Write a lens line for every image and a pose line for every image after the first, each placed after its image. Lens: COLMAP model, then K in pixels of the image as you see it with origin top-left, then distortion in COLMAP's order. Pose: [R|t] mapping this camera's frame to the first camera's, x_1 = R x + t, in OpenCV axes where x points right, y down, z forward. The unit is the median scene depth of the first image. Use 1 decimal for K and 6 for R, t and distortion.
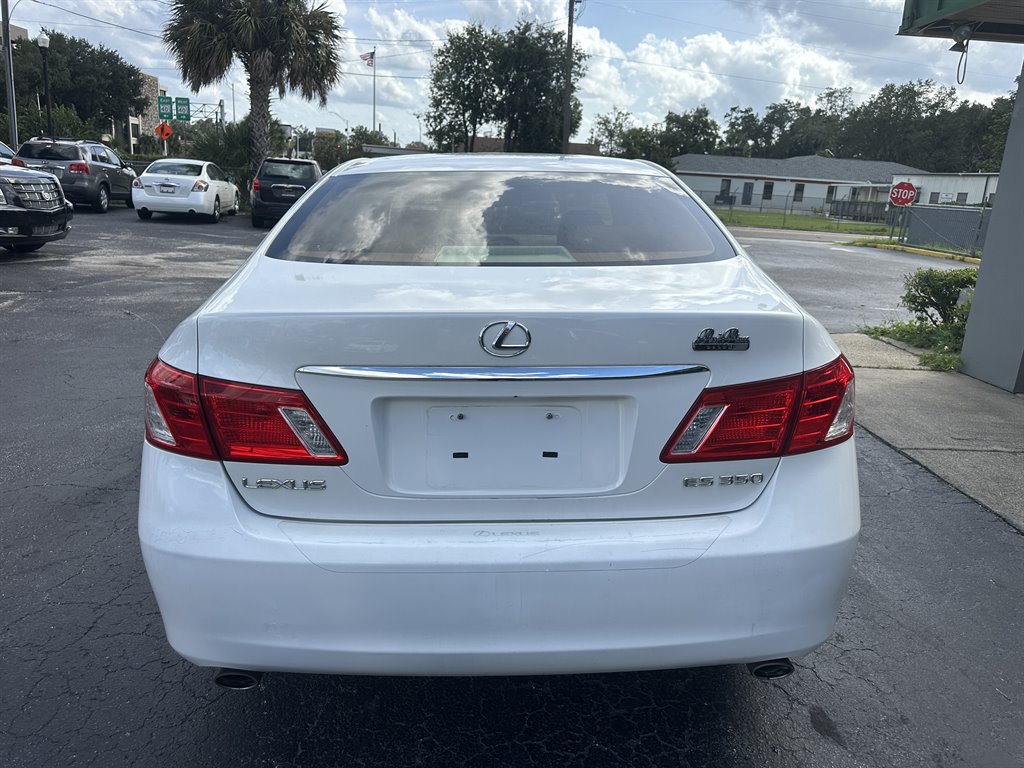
lens RADIAL K [[775.2, 0, 513.3], [0, 775.2, 383.5], [0, 0, 1]] dist [0.024078, -0.023566]
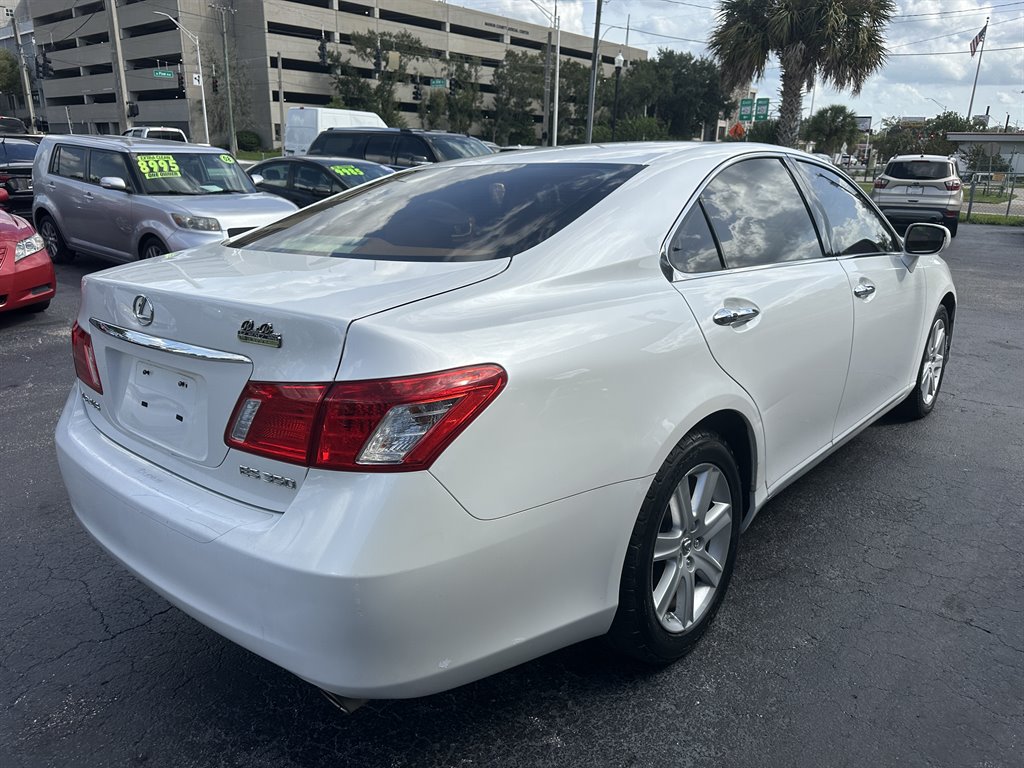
lens RADIAL K [[775.2, 0, 506.5], [0, 775.2, 387.7], [0, 0, 1]] dist [0.024078, -0.023566]
pose [[0.727052, 0.159104, -0.667893, 0.128791], [-0.153916, 0.985790, 0.067283, -0.011436], [0.669107, 0.053881, 0.741210, 0.052619]]
